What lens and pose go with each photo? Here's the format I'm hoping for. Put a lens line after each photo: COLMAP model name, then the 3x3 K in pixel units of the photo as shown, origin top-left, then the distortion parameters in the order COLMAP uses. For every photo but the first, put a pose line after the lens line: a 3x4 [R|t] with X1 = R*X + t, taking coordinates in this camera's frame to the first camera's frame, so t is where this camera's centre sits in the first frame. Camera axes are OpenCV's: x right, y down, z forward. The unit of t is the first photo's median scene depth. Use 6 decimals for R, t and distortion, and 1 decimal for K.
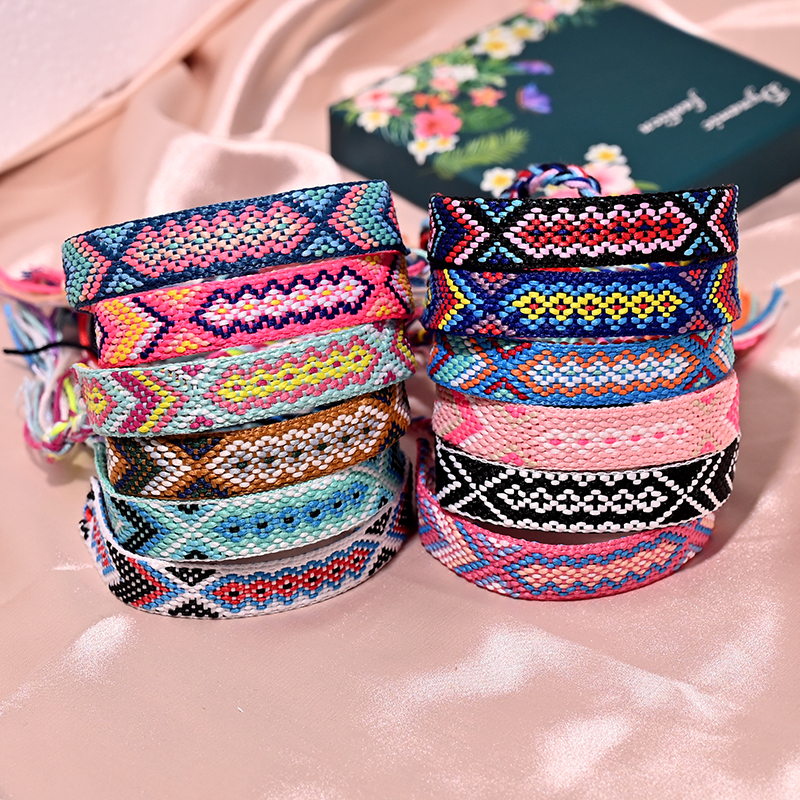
lens RADIAL K [[2159.0, 0, 399.4], [0, 2159.0, 400.5], [0, 0, 1]] dist [-0.019171, 0.000000]
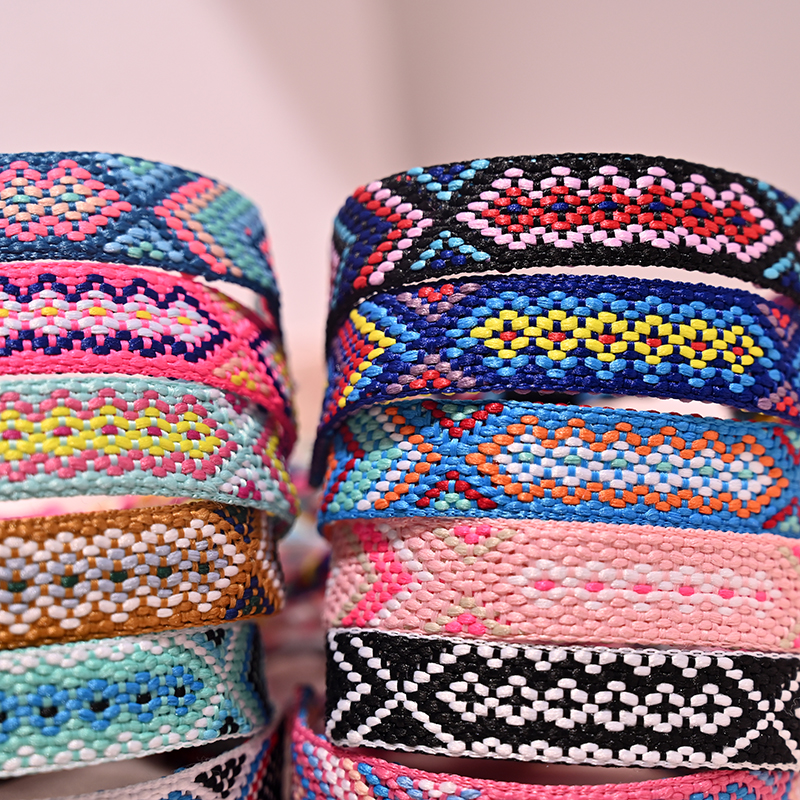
lens RADIAL K [[2159.0, 0, 430.0], [0, 2159.0, 397.0], [0, 0, 1]] dist [-0.019171, 0.000000]
pose [[0.998027, 0.034712, 0.052319, 0.012407], [-0.015510, 0.943756, -0.330280, 0.156661], [-0.060841, 0.328816, 0.942432, 0.464669]]
